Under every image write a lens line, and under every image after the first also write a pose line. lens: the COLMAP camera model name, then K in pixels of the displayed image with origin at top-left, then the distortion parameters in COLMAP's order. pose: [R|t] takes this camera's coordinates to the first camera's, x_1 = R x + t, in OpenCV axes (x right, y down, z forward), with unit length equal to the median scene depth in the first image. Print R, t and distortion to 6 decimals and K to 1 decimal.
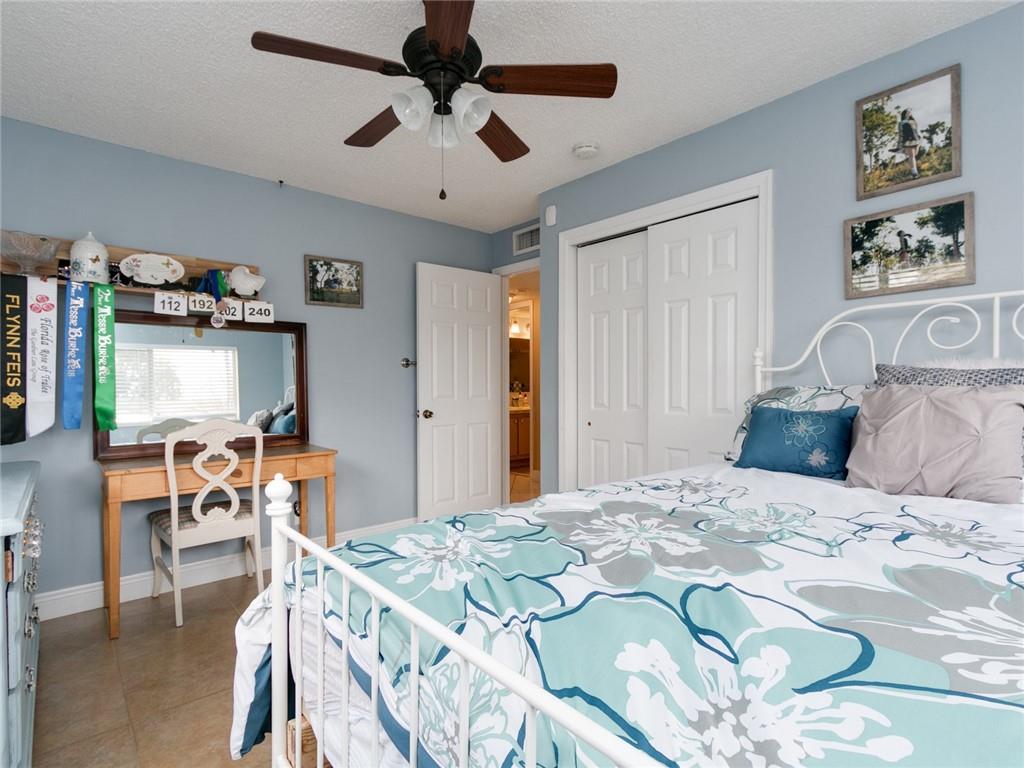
lens RADIAL K [[515.9, 0, 514.2], [0, 515.9, 390.5], [0, 0, 1]] dist [0.002311, -0.001008]
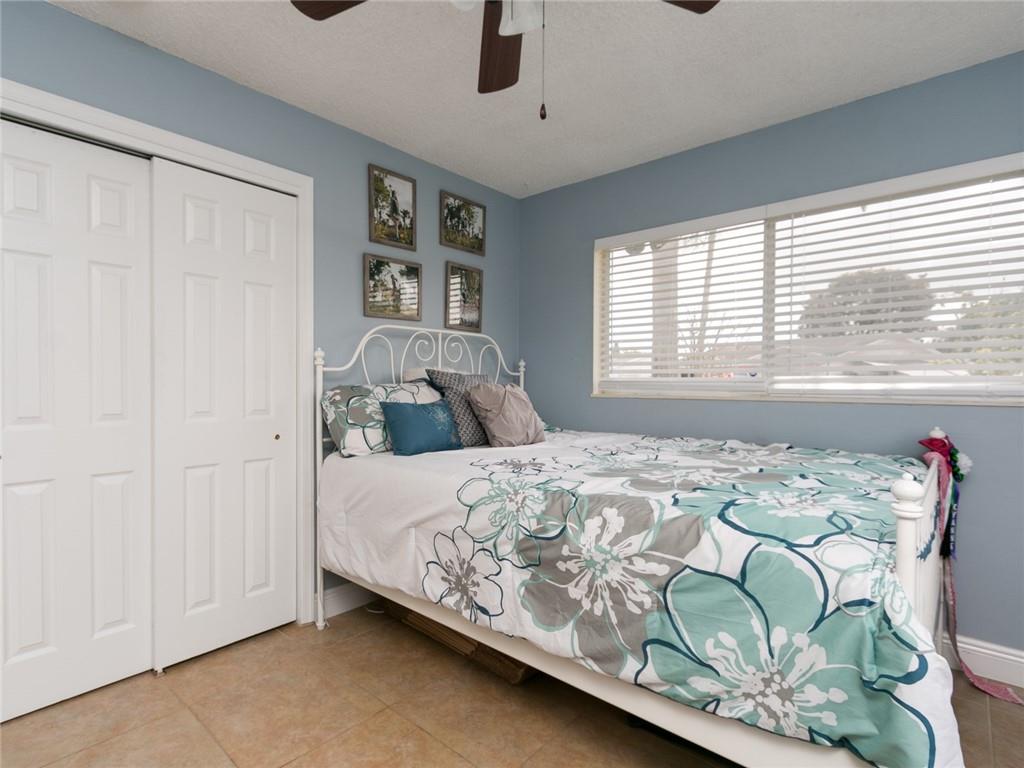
lens RADIAL K [[515.9, 0, 514.2], [0, 515.9, 390.5], [0, 0, 1]] dist [0.002311, -0.001008]
pose [[-0.138555, -0.012000, 0.990282, -0.682191], [0.014349, 0.999797, 0.014123, -0.006622], [-0.990251, 0.016167, -0.138355, 0.844781]]
